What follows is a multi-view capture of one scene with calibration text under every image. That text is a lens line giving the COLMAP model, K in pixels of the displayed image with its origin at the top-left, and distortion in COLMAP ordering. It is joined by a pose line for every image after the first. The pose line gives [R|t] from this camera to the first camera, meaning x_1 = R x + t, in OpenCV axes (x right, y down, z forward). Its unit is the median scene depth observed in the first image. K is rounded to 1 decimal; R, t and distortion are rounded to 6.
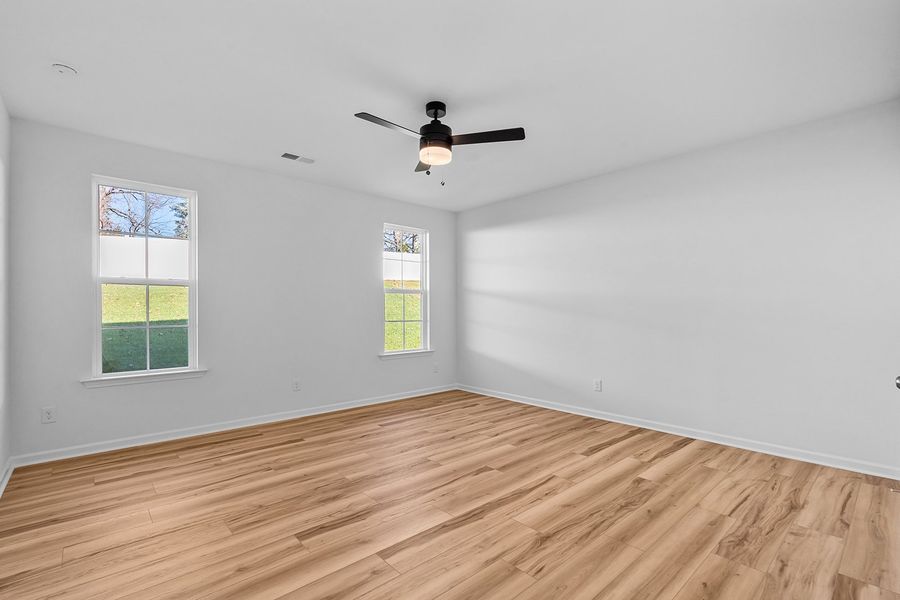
lens RADIAL K [[389.3, 0, 452.7], [0, 389.3, 322.4], [0, 0, 1]] dist [-0.002365, -0.000198]
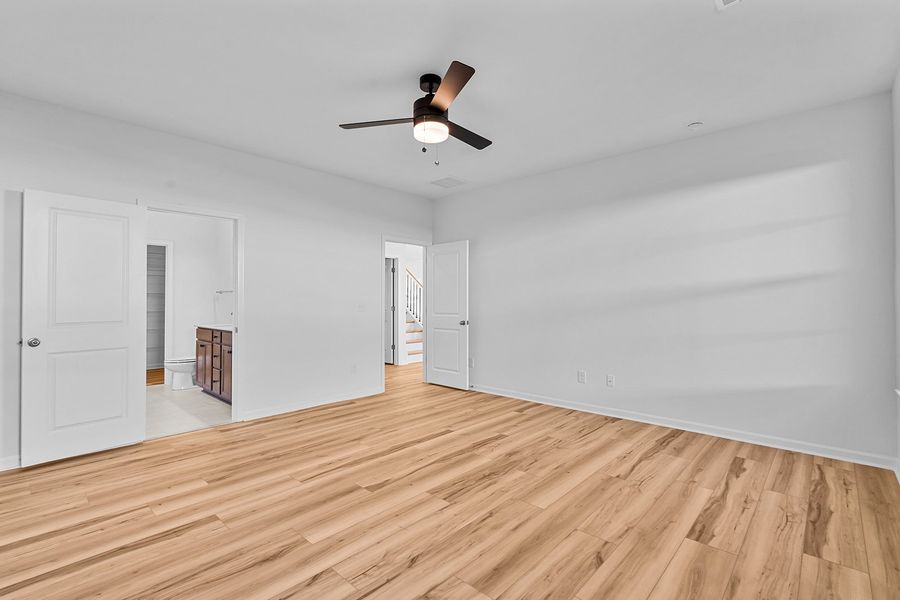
lens RADIAL K [[407.6, 0, 450.3], [0, 407.6, 294.4], [0, 0, 1]] dist [-0.002450, -0.000243]
pose [[-0.995657, 0.002299, -0.093064, 0.001049], [0.001586, 0.999969, 0.007739, -0.052471], [0.093079, 0.007558, -0.995630, 1.958091]]
